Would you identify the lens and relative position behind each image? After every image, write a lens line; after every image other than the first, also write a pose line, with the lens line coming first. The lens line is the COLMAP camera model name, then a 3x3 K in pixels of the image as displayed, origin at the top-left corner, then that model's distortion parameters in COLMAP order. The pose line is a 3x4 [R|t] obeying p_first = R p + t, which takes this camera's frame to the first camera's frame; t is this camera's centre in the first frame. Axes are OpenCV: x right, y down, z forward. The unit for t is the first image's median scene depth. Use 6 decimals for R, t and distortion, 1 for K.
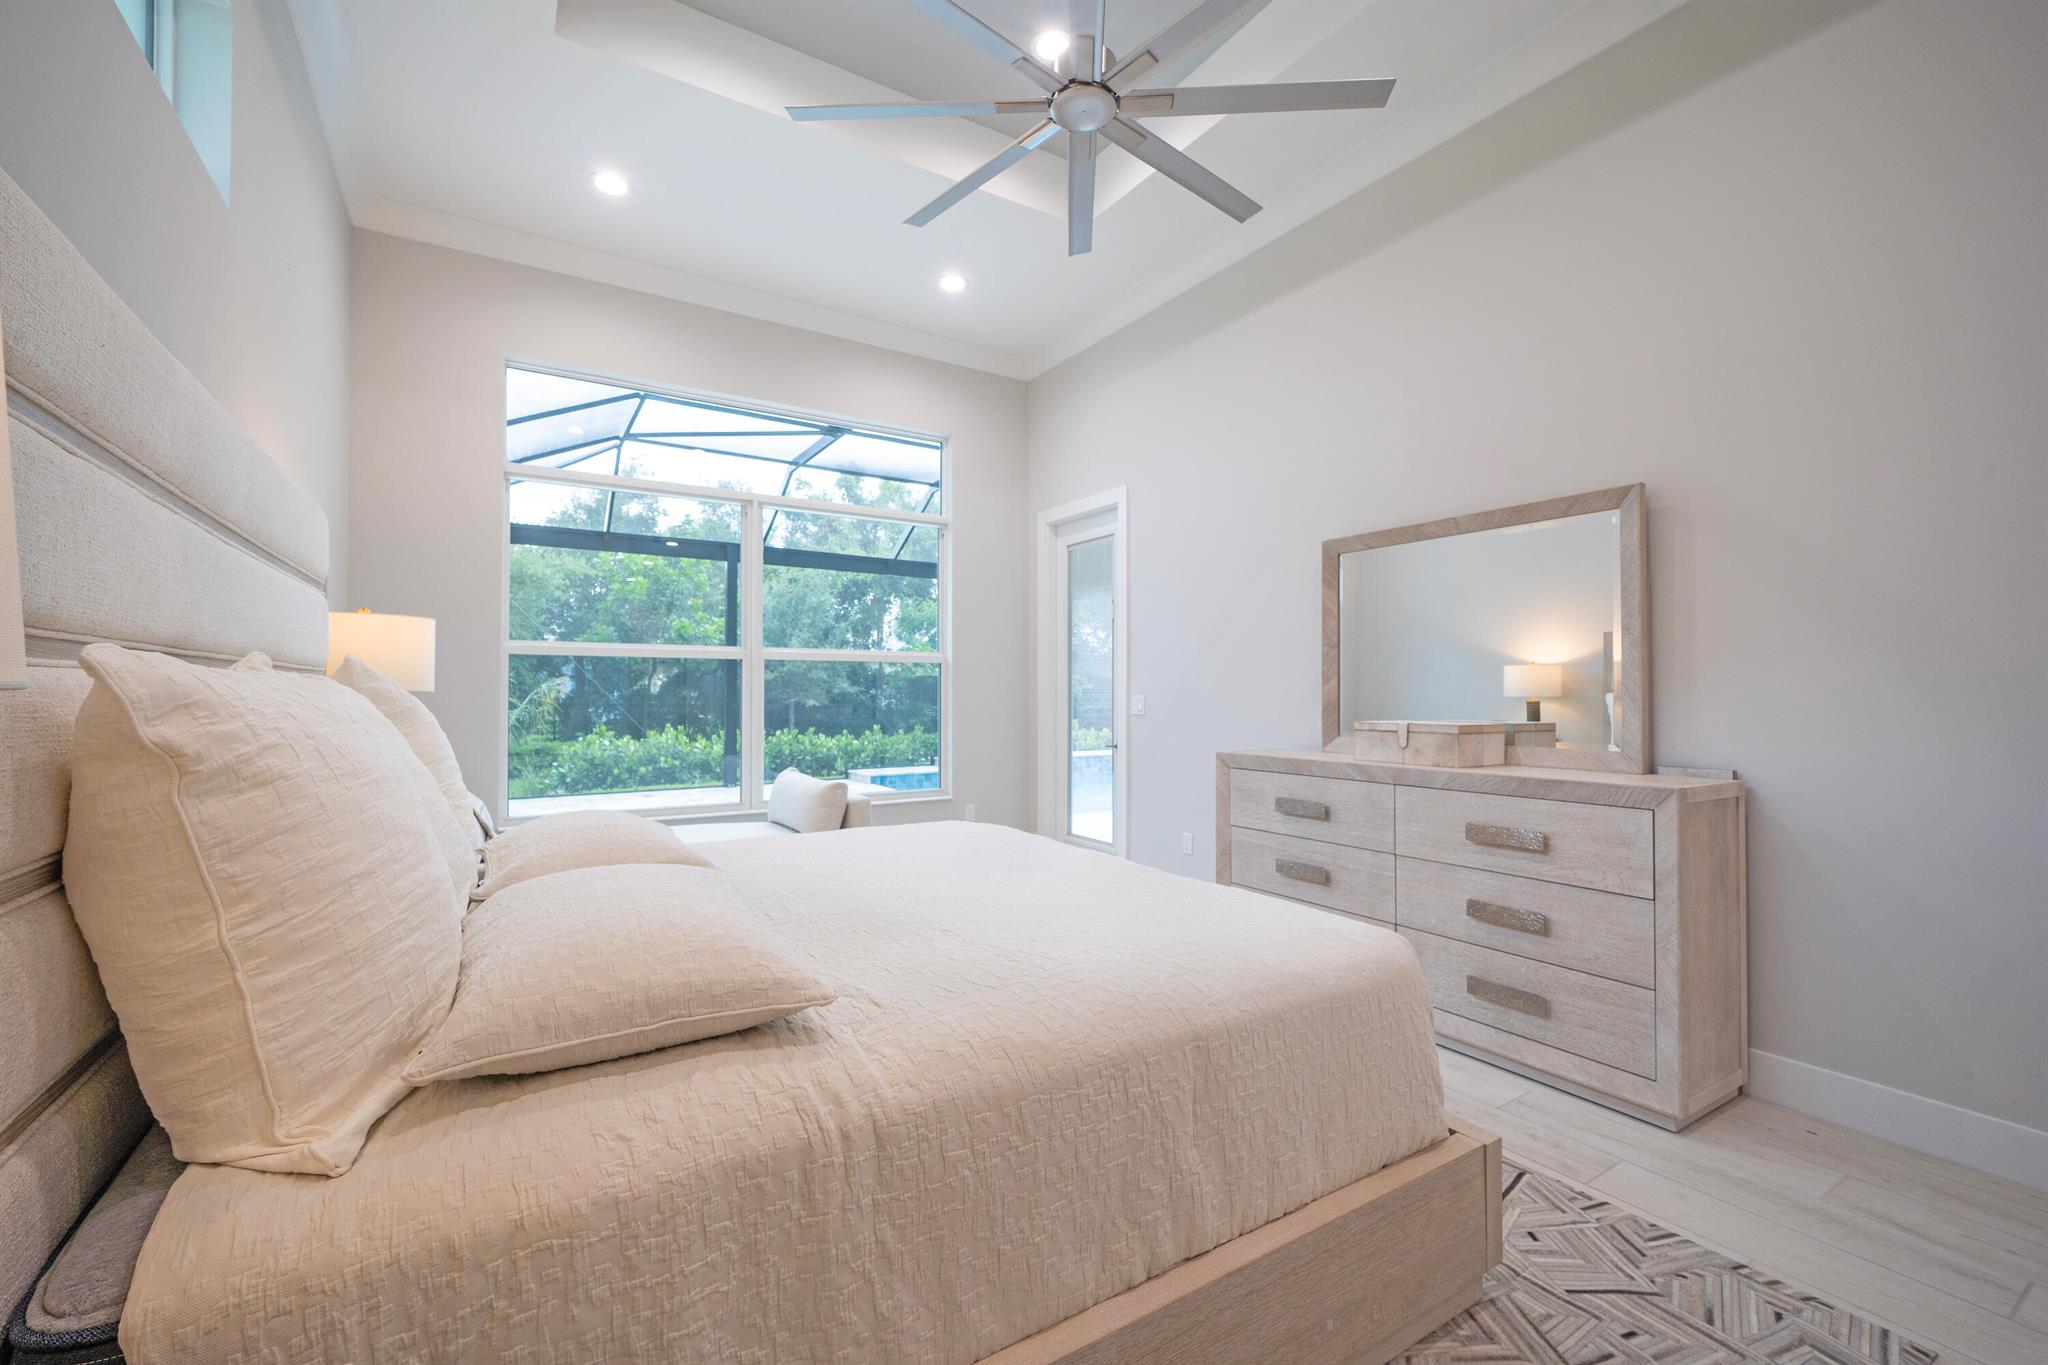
lens RADIAL K [[849.0, 0, 1024.0], [0, 849.0, 682.5], [0, 0, 1]] dist [-0.000626, 0.000036]
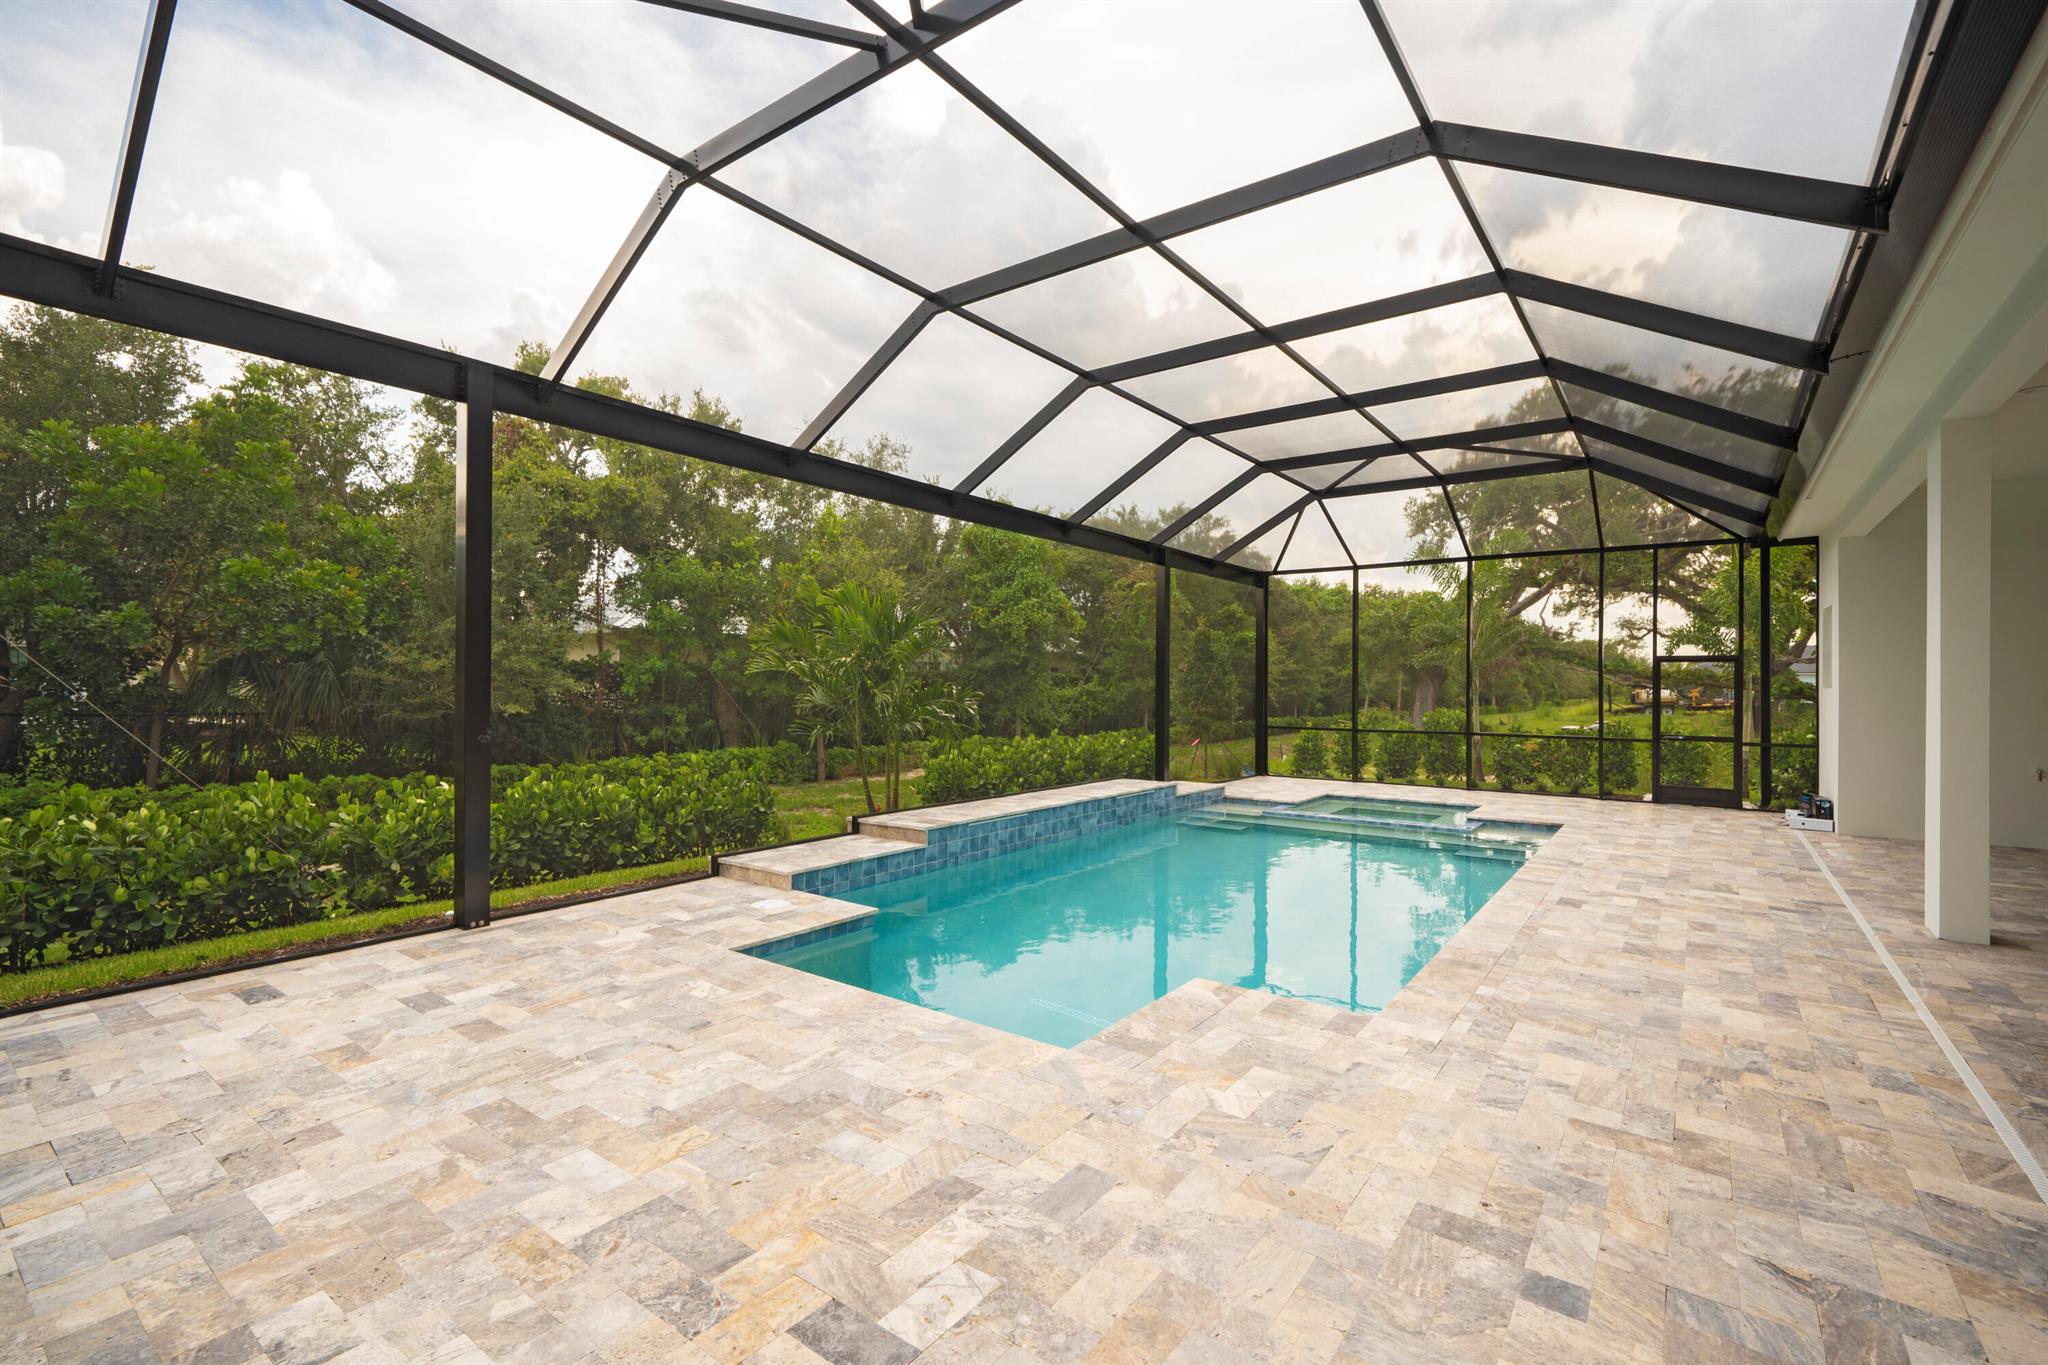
lens RADIAL K [[910.6, 0, 1016.1], [0, 910.6, 686.4], [0, 0, 1]] dist [0.007021, 0.000188]
pose [[0.935551, 0.005433, 0.353149, -0.232910], [-0.010191, 0.999881, 0.011617, -0.007235], [-0.353043, -0.014468, 0.935495, 0.432259]]
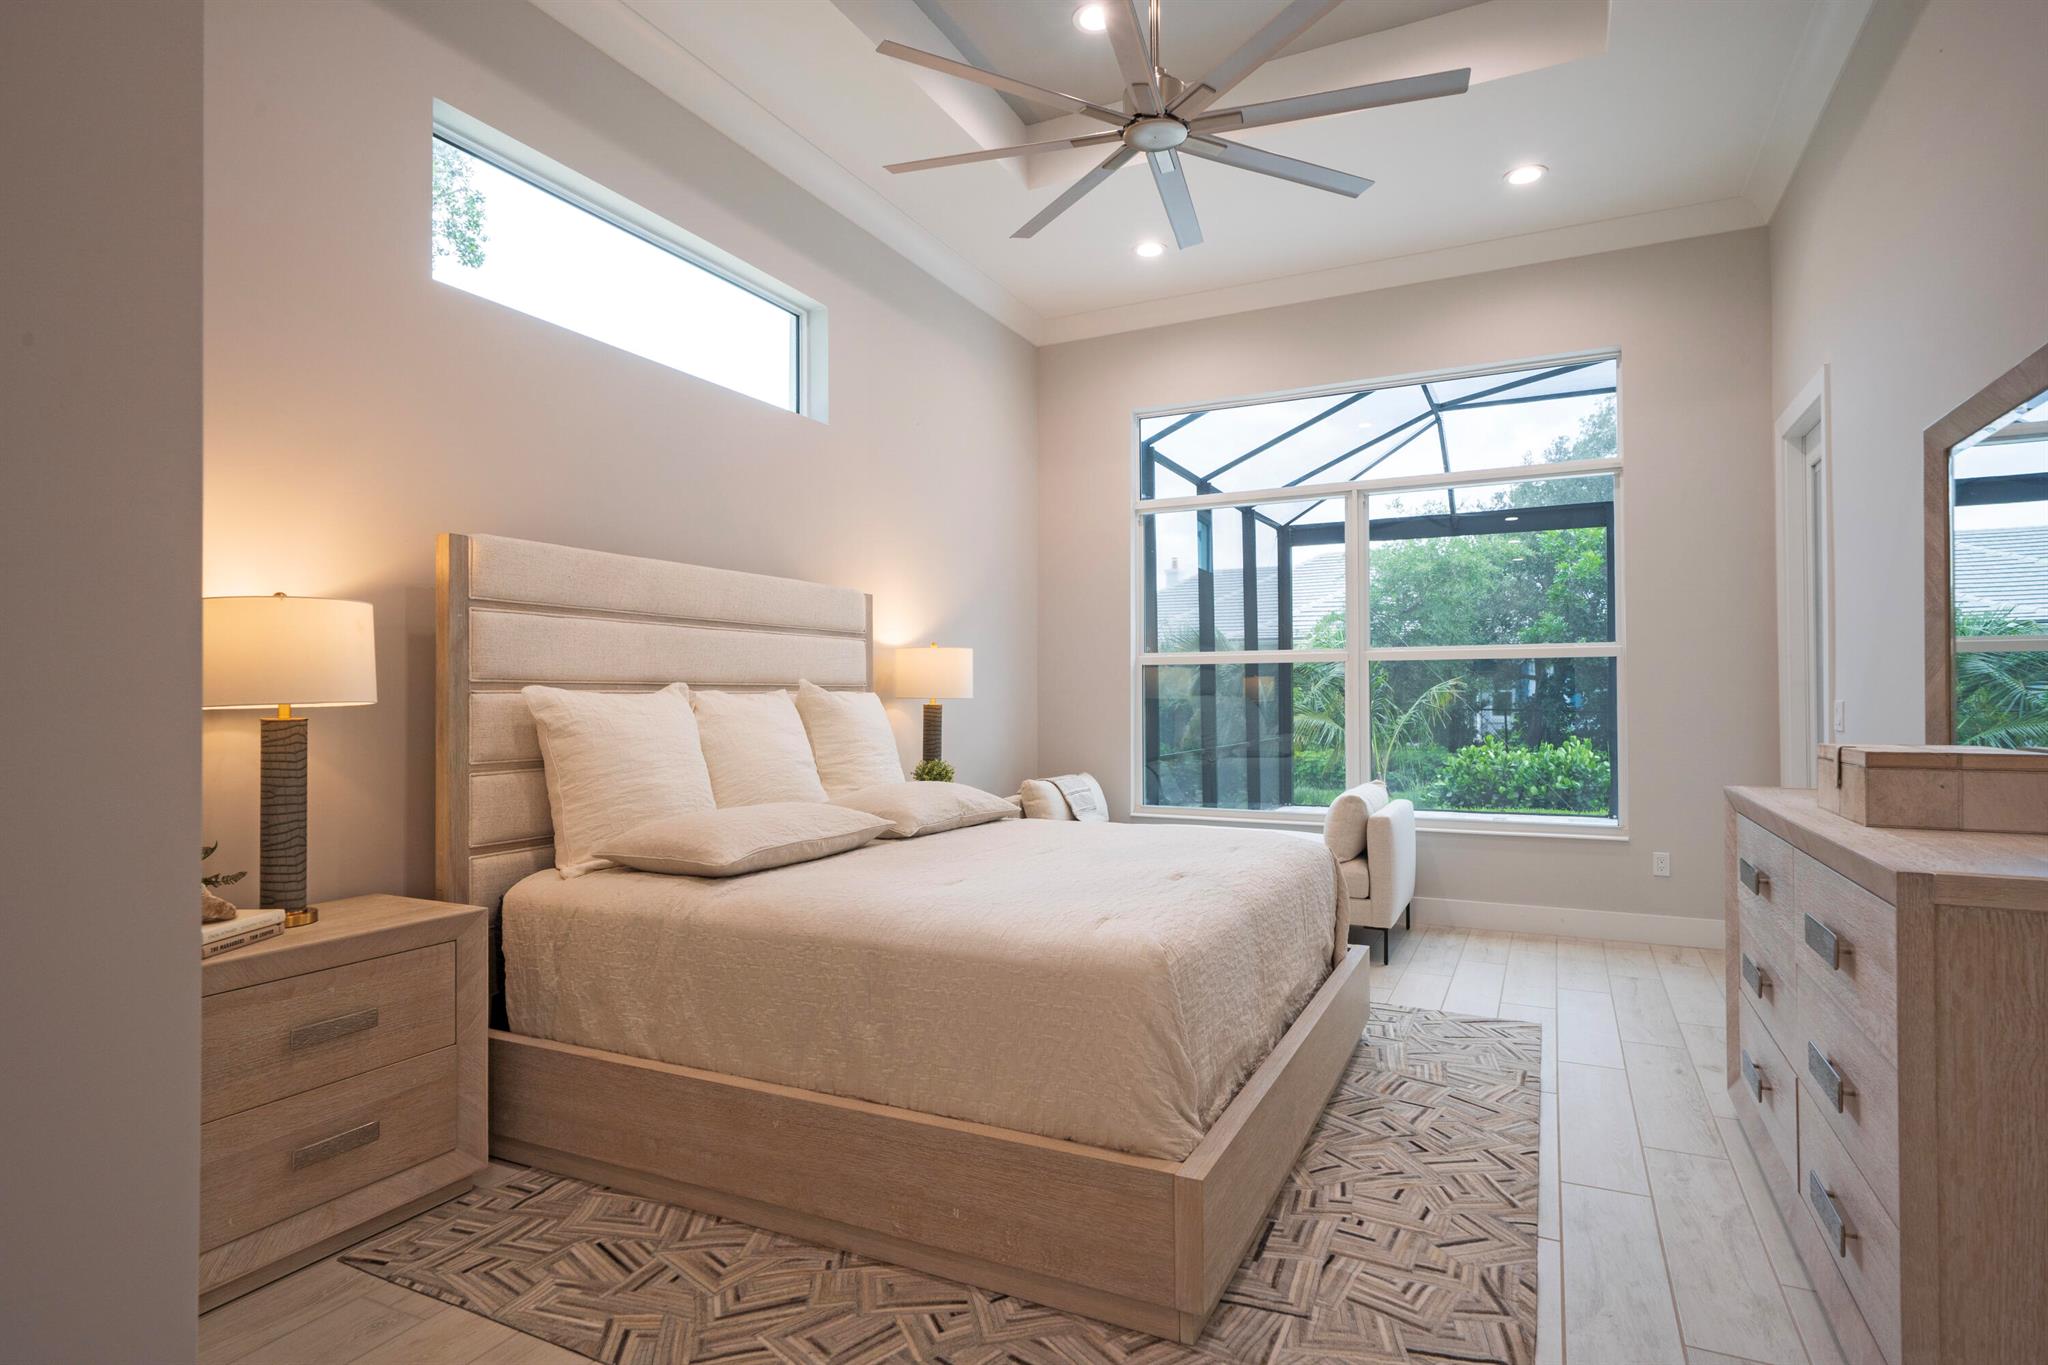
lens RADIAL K [[1069.8, 0, 1031.9], [0, 1069.8, 687.0], [0, 0, 1]] dist [0.015887, 0.000972]
pose [[0.530690, -0.011629, -0.847486, 0.188384], [0.014669, 0.999882, -0.004535, 0.000144], [0.847439, -0.010026, 0.530798, 0.029245]]
